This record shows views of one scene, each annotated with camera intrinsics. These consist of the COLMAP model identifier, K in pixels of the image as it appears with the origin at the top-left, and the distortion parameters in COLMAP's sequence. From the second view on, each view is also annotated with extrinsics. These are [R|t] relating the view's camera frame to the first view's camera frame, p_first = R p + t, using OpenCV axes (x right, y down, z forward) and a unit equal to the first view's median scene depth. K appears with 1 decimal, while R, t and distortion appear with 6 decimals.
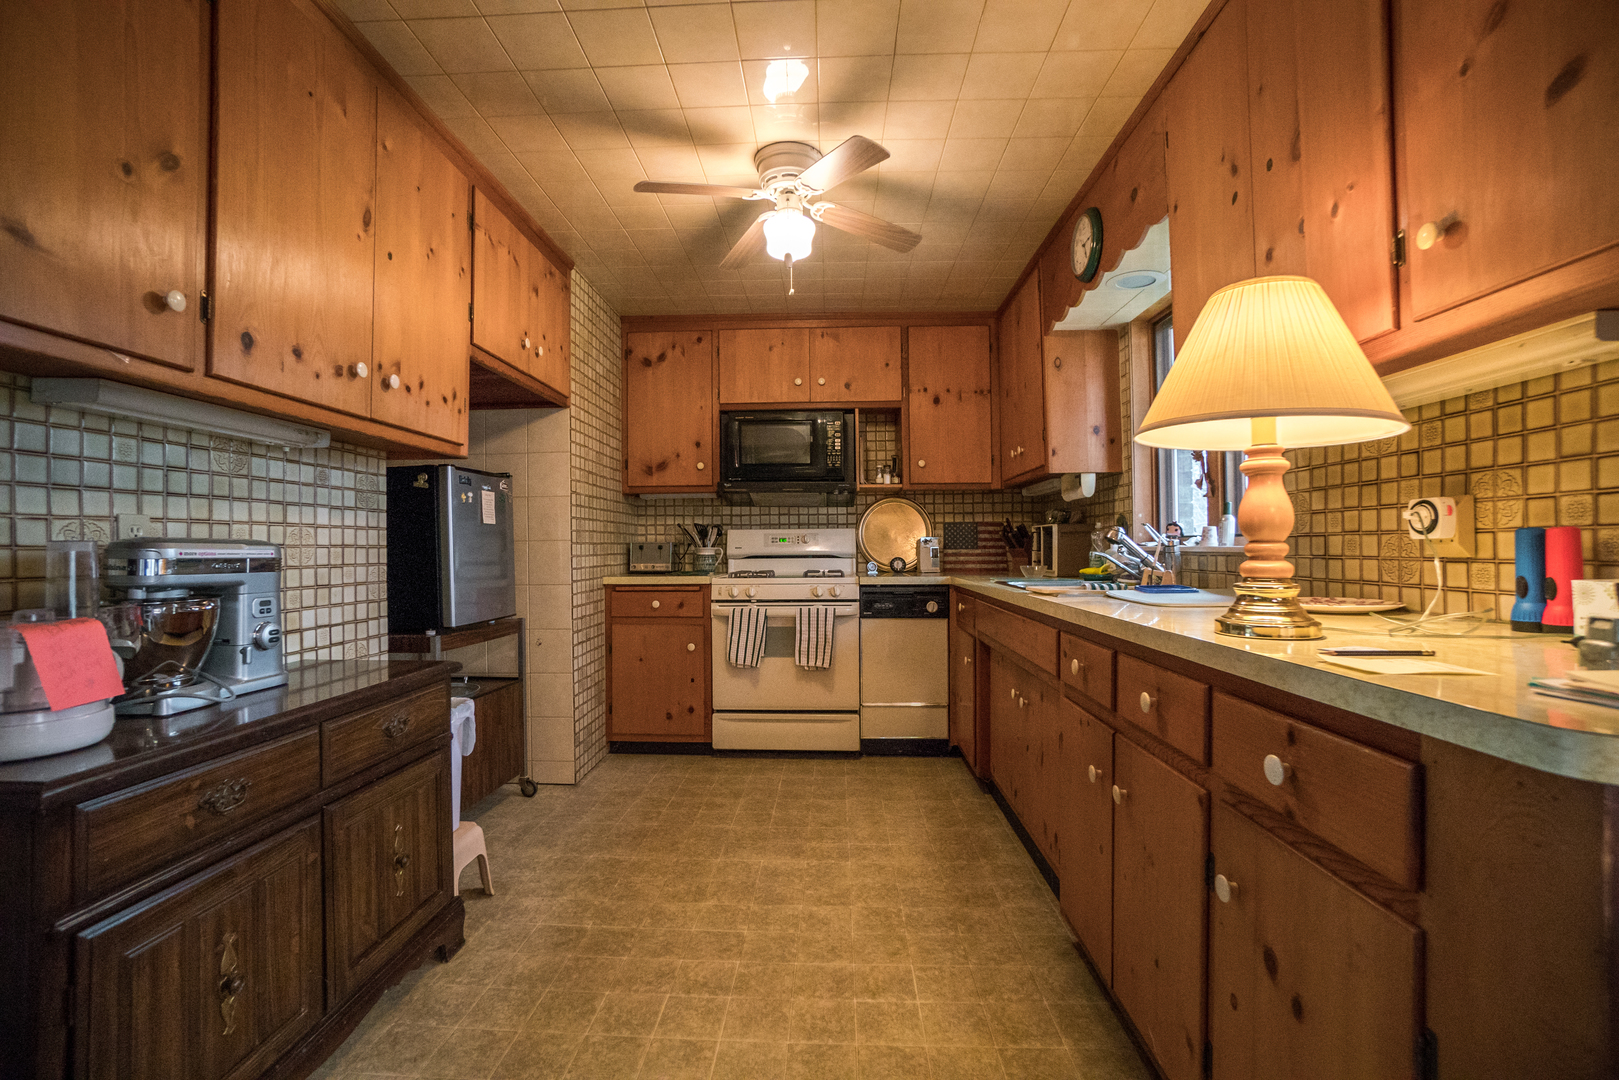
lens RADIAL K [[728.9, 0, 806.6], [0, 728.9, 541.0], [0, 0, 1]] dist [-0.002055, 0.000822]
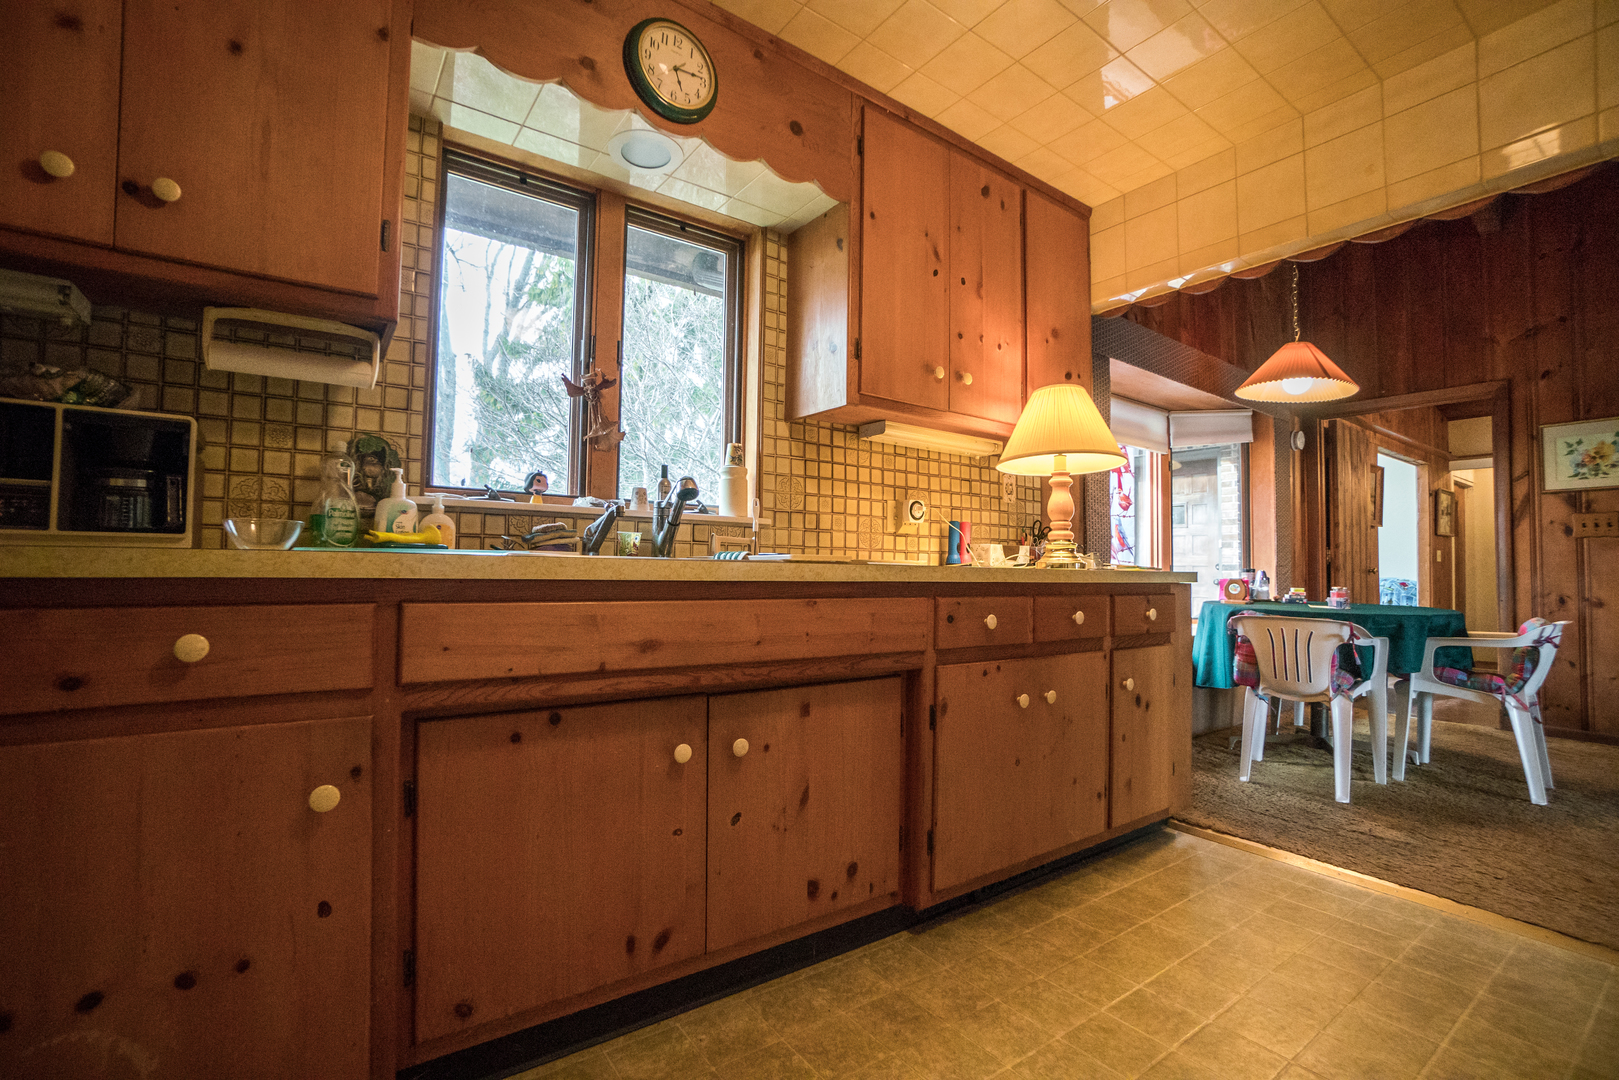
lens RADIAL K [[728.9, 0, 809.4], [0, 728.9, 540.9], [0, 0, 1]] dist [-0.002055, 0.000822]
pose [[-0.627200, 0.029127, 0.778313, -0.317737], [-0.015458, 0.998638, -0.049829, 0.111764], [-0.778705, -0.043283, -0.625896, 1.901387]]
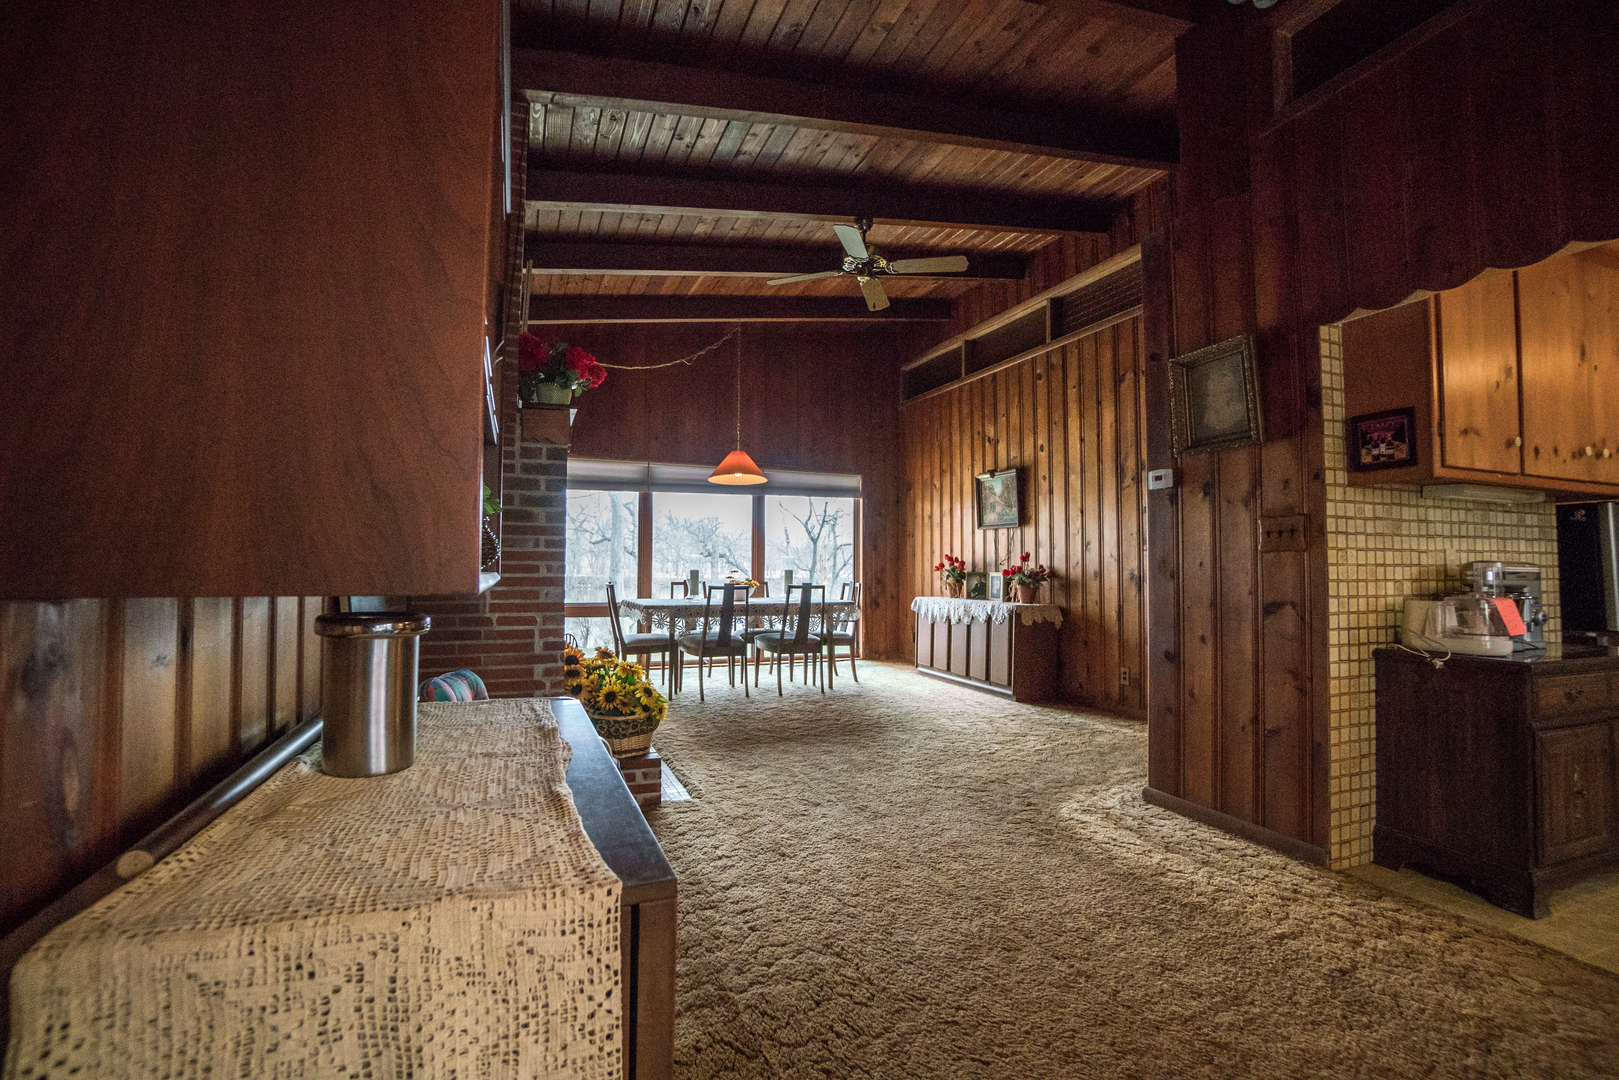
lens RADIAL K [[728.9, 0, 808.2], [0, 728.9, 550.7], [0, 0, 1]] dist [-0.002055, 0.000822]
pose [[0.432598, -0.013550, -0.901485, 0.066827], [0.001161, 0.999895, -0.014472, -0.005100], [0.901586, 0.005213, 0.432568, -1.273114]]
